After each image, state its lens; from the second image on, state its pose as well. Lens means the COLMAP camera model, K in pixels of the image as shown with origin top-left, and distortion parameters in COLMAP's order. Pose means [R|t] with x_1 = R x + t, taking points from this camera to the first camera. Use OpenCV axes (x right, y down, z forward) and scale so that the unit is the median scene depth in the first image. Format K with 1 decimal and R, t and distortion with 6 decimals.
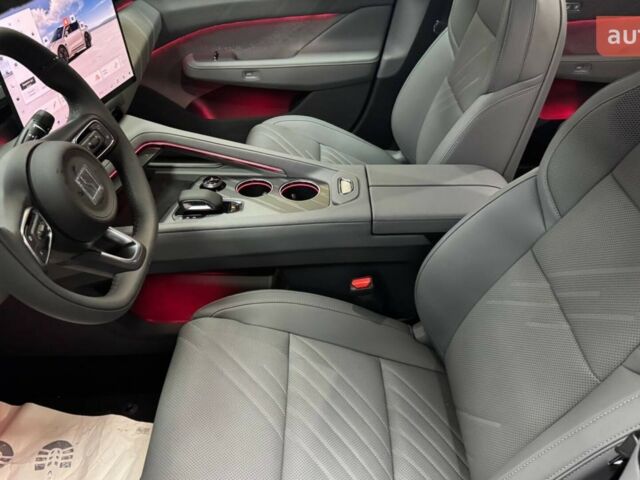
lens RADIAL K [[585.6, 0, 321.6], [0, 585.6, 242.7], [0, 0, 1]] dist [0.068600, 0.001676]
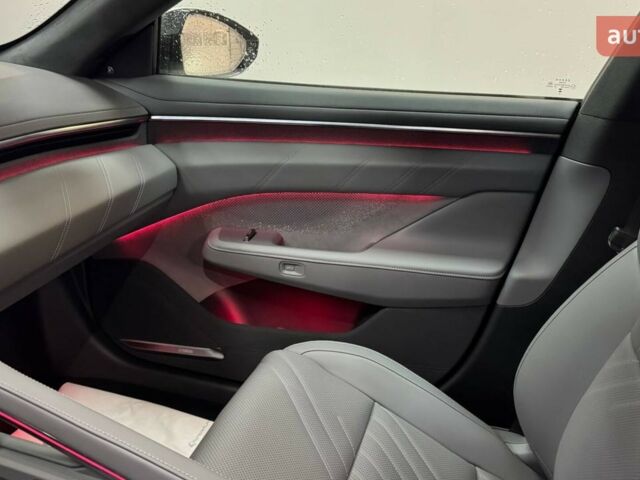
lens RADIAL K [[585.6, 0, 321.6], [0, 585.6, 242.7], [0, 0, 1]] dist [0.068600, 0.001676]
pose [[0.951218, 0.131524, -0.279080, 0.085047], [-0.206499, 0.943494, -0.259186, -0.151621], [0.229221, 0.304172, 0.924628, 0.403893]]
